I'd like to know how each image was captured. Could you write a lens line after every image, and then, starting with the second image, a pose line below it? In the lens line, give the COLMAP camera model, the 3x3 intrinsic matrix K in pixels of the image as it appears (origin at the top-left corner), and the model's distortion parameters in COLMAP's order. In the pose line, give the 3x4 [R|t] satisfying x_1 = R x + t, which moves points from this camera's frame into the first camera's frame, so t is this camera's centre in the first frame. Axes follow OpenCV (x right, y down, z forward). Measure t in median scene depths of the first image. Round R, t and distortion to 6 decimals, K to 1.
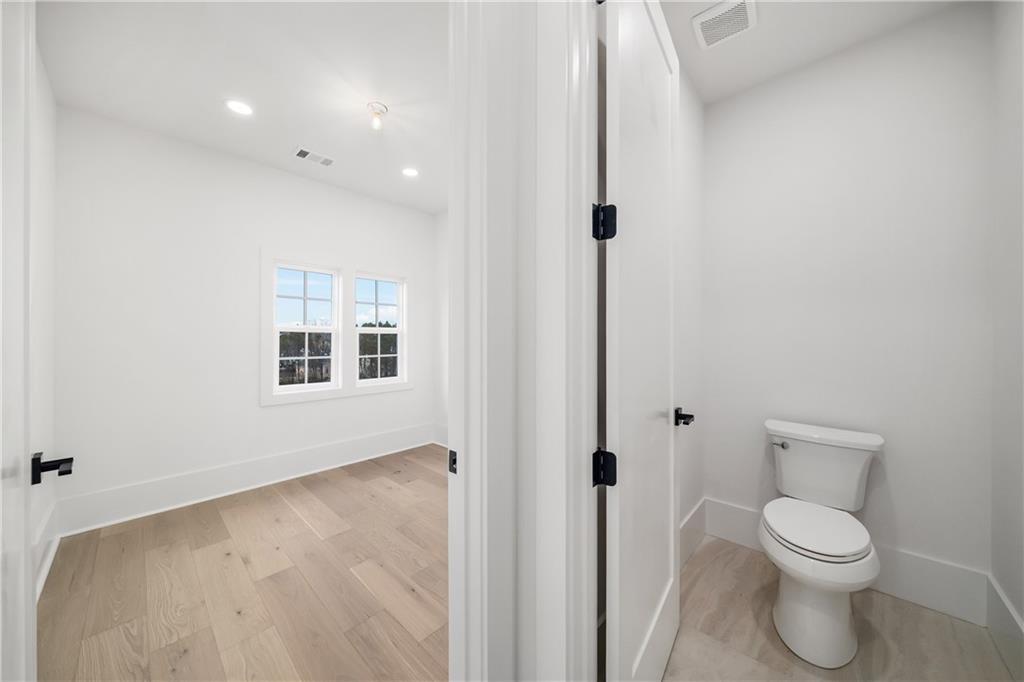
lens RADIAL K [[356.9, 0, 512.0], [0, 356.9, 341.0], [0, 0, 1]] dist [0.000194, 0.000201]
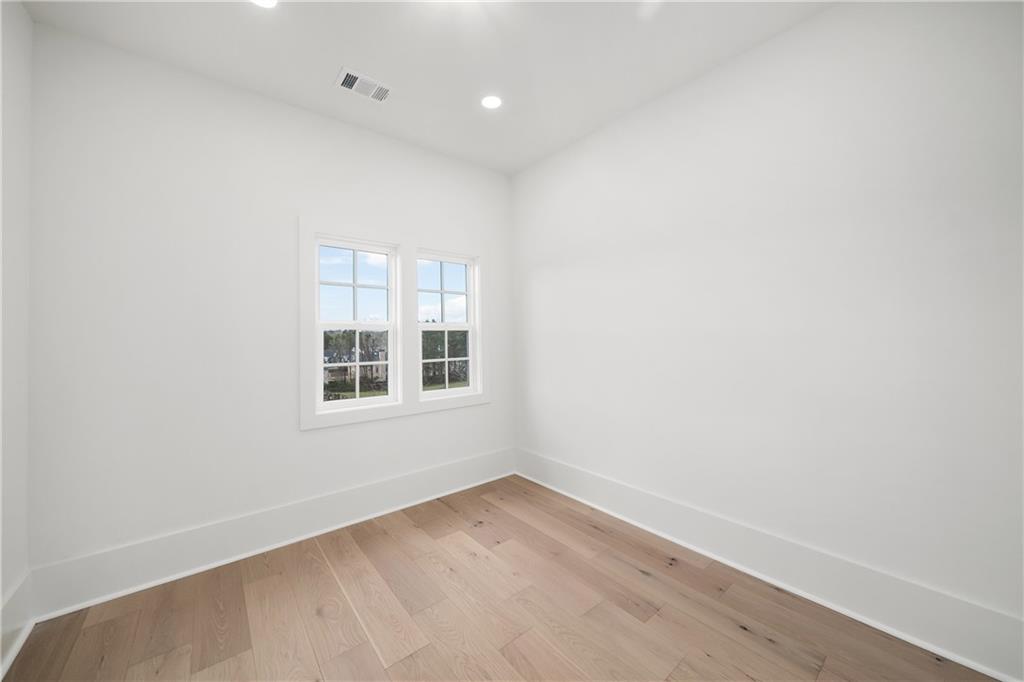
lens RADIAL K [[375.6, 0, 512.0], [0, 375.6, 341.0], [0, 0, 1]] dist [0.000787, -0.000022]
pose [[0.991279, -0.009003, -0.131473, -0.153455], [0.009825, 0.999936, 0.005612, -0.001988], [0.131414, -0.006855, 0.991304, 0.266750]]
